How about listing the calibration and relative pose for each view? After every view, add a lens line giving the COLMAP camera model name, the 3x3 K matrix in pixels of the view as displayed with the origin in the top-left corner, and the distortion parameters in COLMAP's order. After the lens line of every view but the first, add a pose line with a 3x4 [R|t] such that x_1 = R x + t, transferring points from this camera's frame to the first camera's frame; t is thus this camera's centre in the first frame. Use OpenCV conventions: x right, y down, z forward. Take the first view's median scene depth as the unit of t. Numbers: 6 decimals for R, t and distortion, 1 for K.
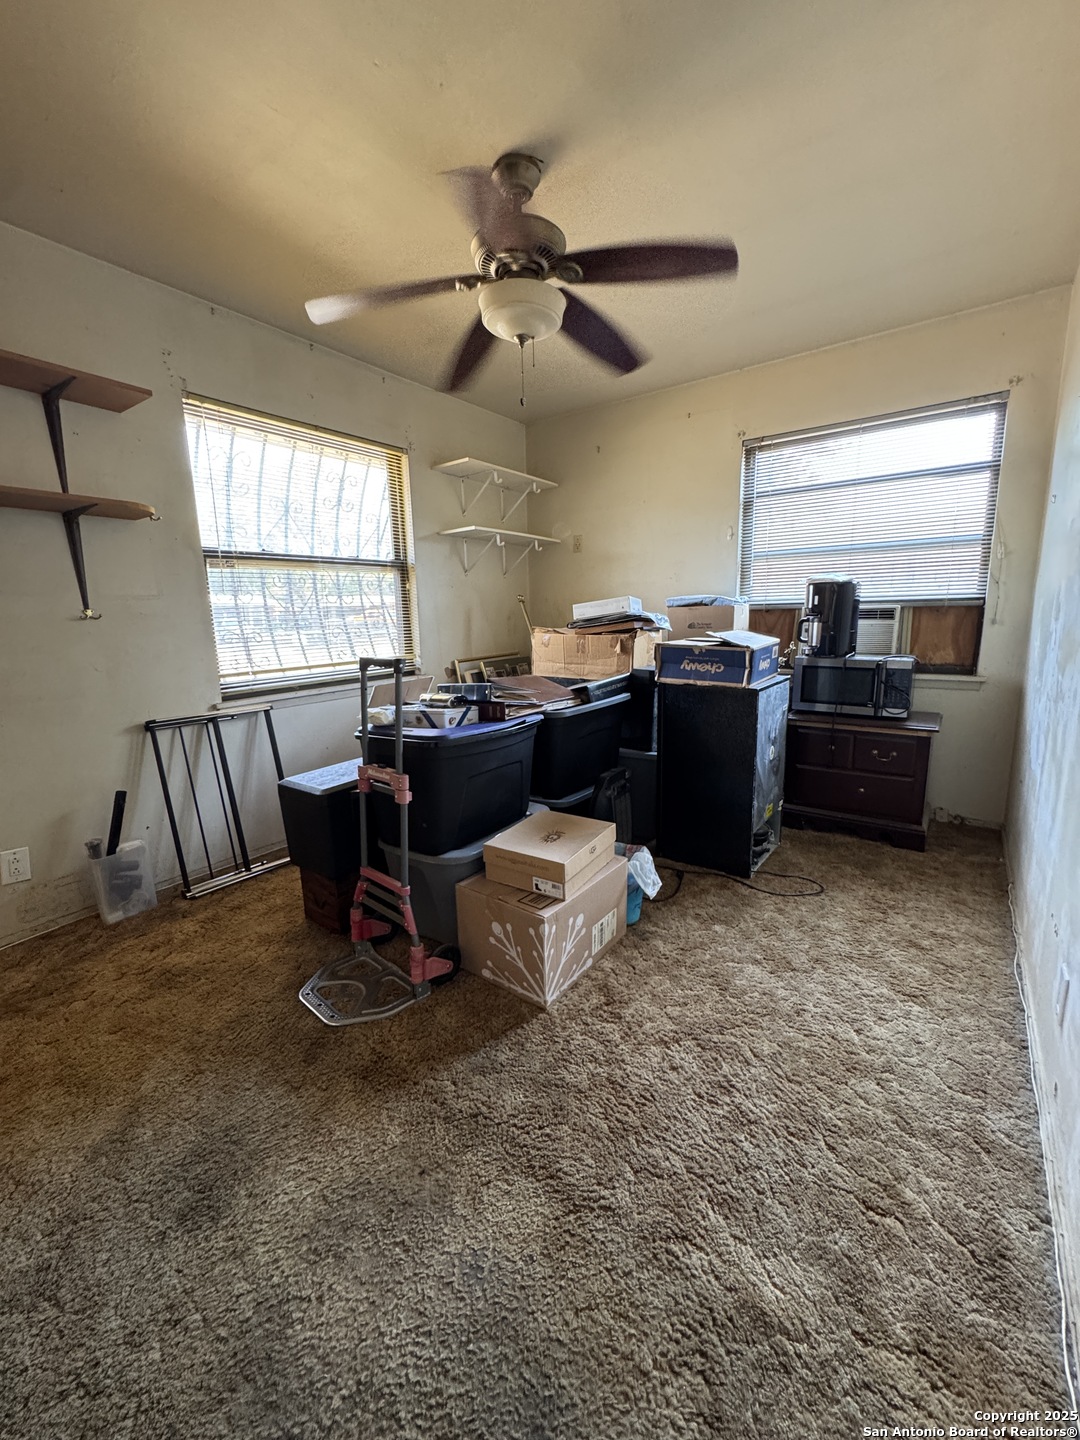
lens RADIAL K [[577.3, 0, 544.9], [0, 577.3, 716.9], [0, 0, 1]] dist [-0.010123, 0.000835]
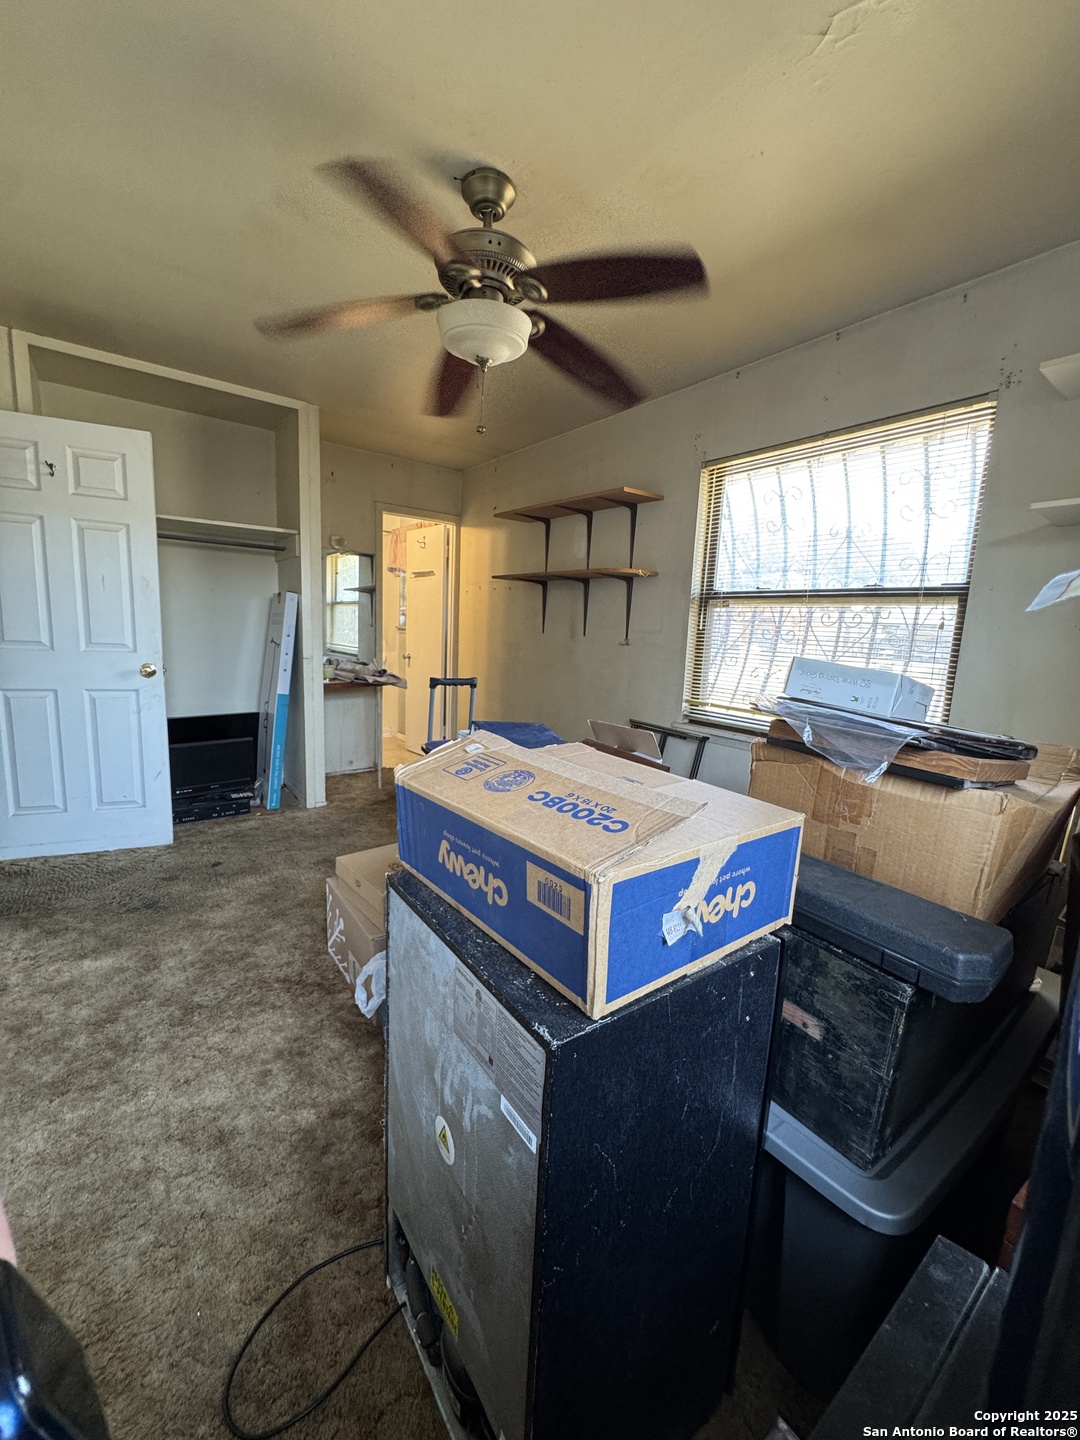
lens RADIAL K [[577.3, 0, 542.6], [0, 577.3, 722.7], [0, 0, 1]] dist [-0.010123, 0.000835]
pose [[-0.296551, 0.158685, -0.941741, 0.577607], [-0.221870, 0.947671, 0.229550, -0.213404], [0.928887, 0.277017, -0.245826, 0.950877]]
